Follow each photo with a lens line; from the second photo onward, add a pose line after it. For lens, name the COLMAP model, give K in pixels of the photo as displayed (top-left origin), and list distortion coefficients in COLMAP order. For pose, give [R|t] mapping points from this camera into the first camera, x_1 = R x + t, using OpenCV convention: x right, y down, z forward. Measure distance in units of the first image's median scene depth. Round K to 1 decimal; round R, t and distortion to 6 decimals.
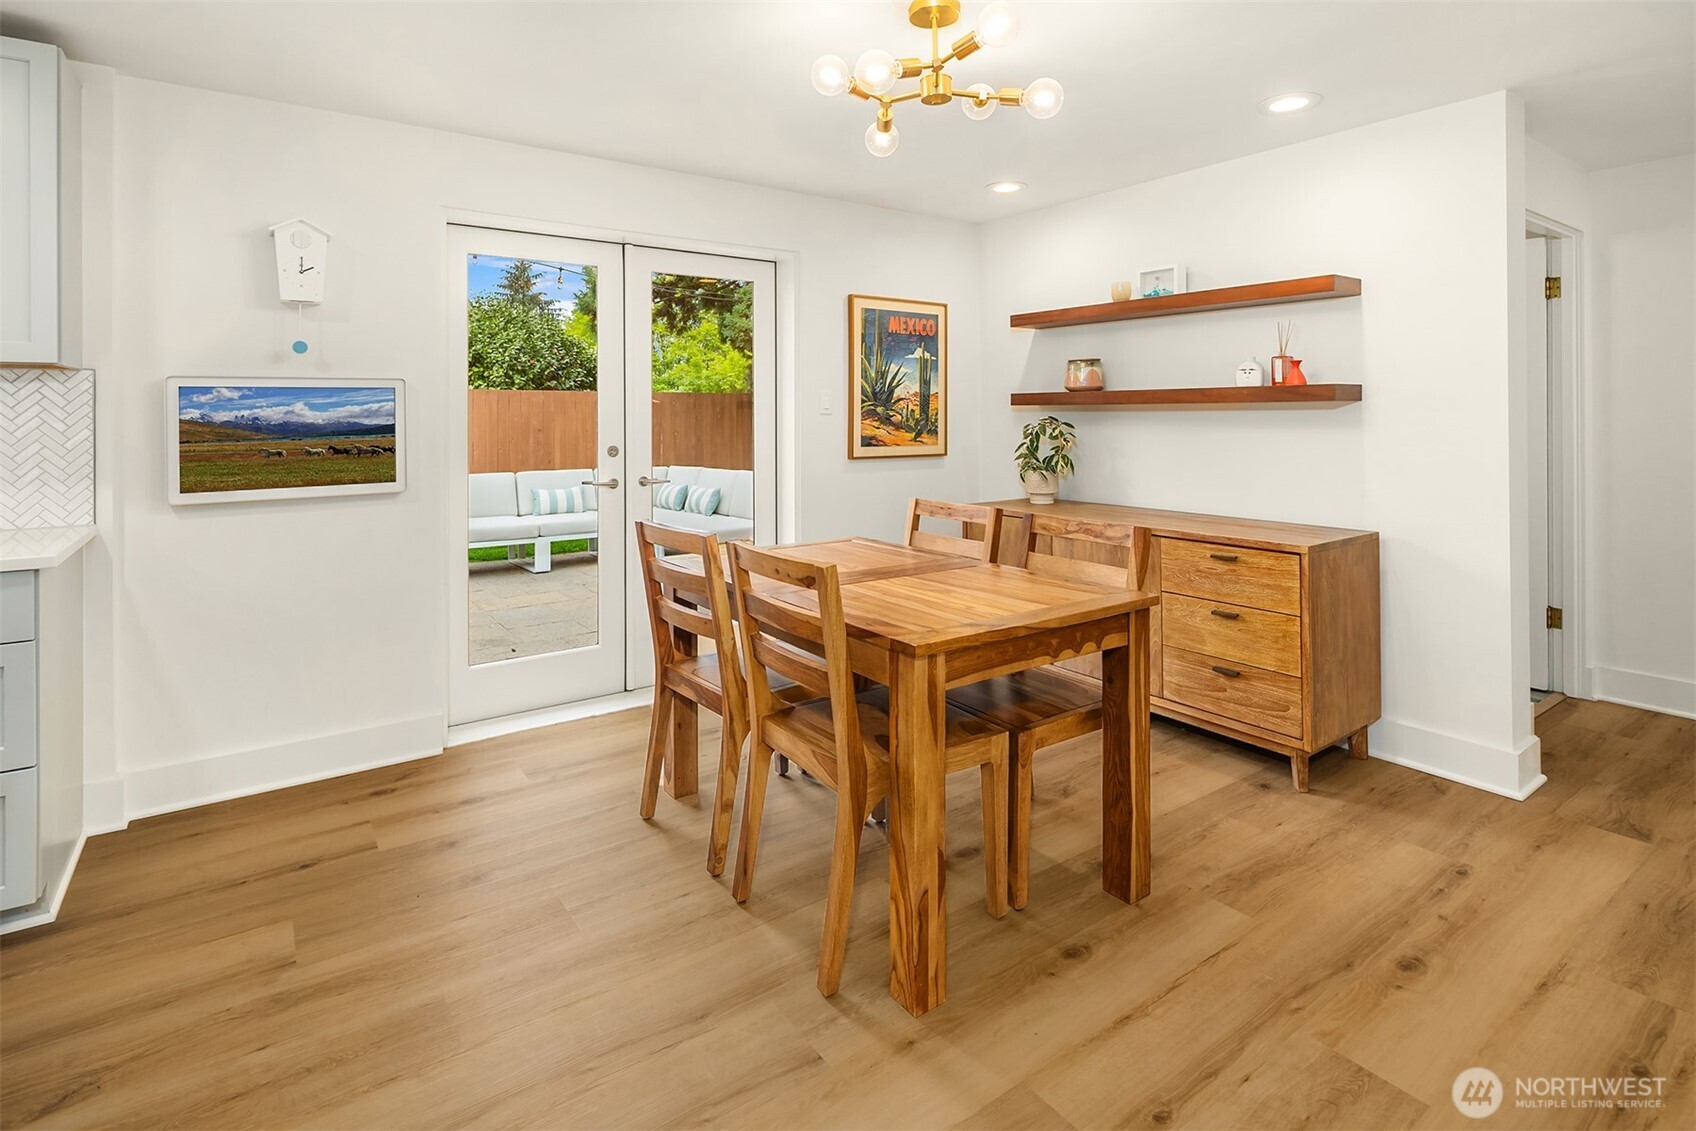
lens RADIAL K [[844.1, 0, 850.9], [0, 844.1, 412.4], [0, 0, 1]] dist [0.000067, -0.002291]
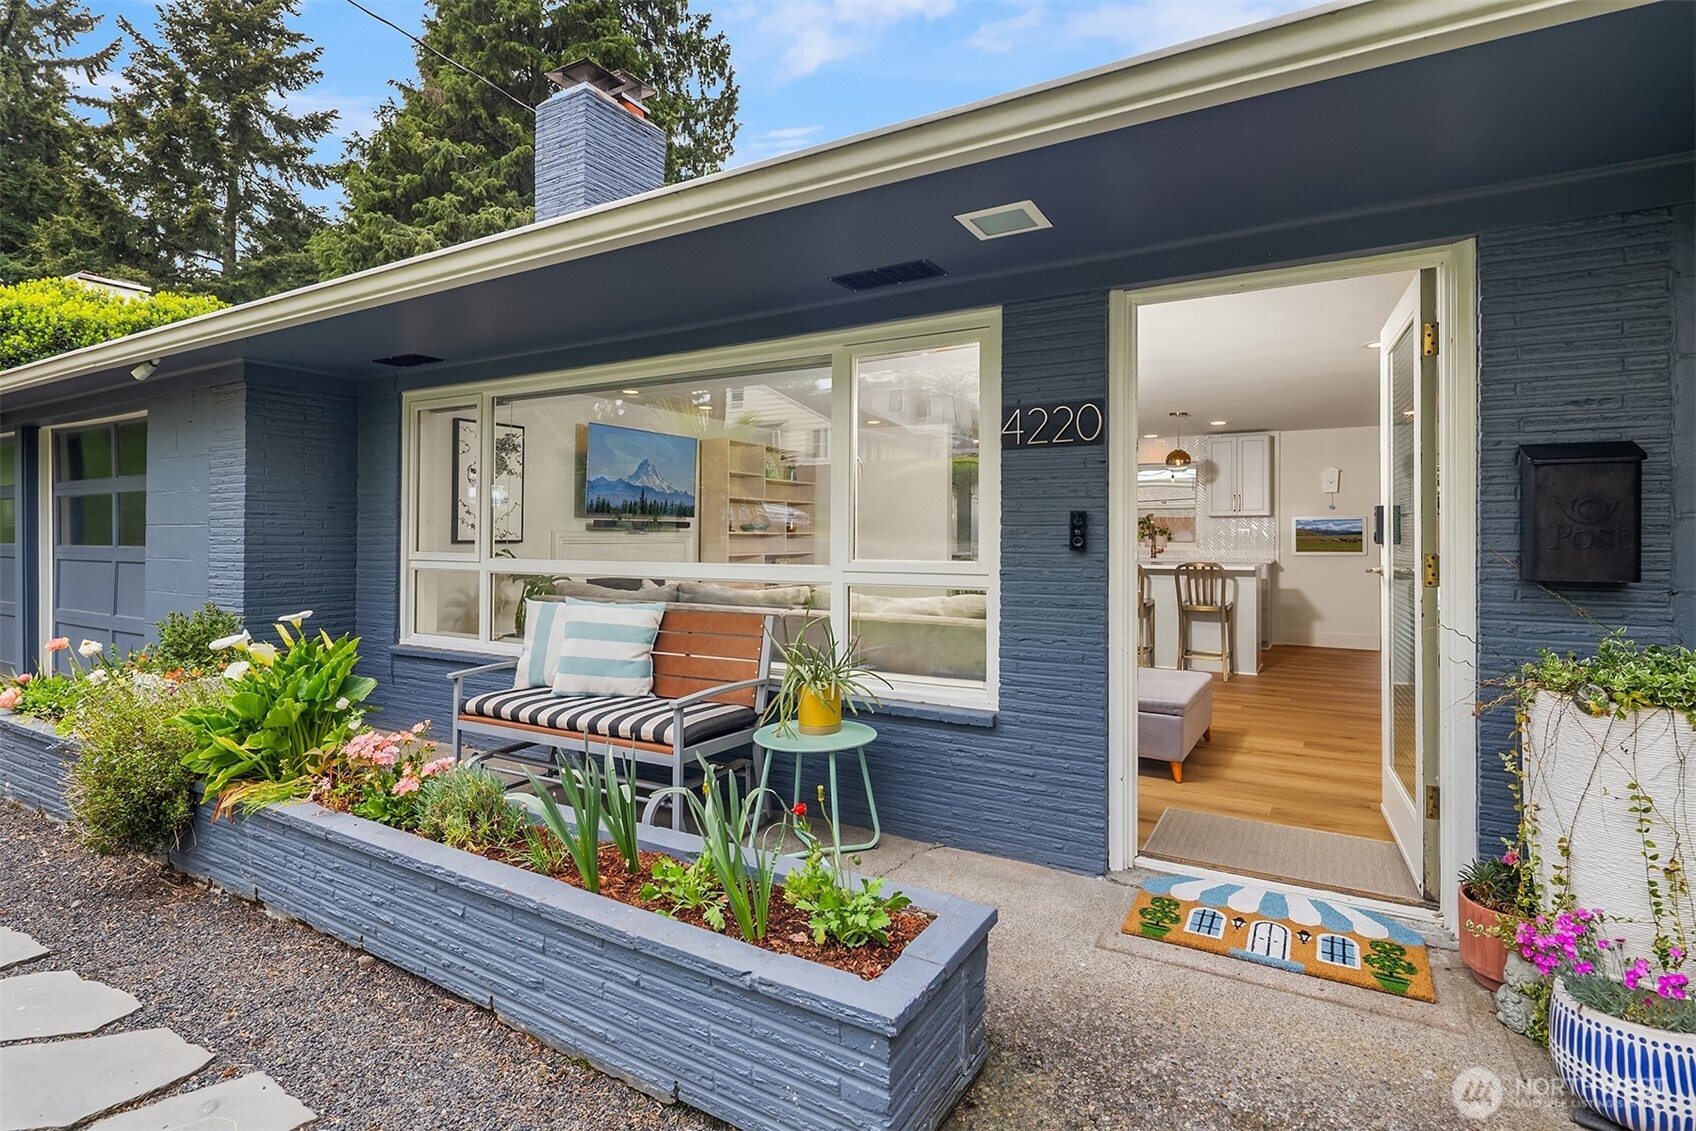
lens RADIAL K [[844.1, 0, 820.1], [0, 844.1, 549.7], [0, 0, 1]] dist [0.000067, -0.002291]
pose [[0.392409, 0.012713, -0.919703, 1.225635], [0.001535, 0.999894, 0.014477, 0.031289], [0.919789, -0.007093, 0.392348, -1.627391]]
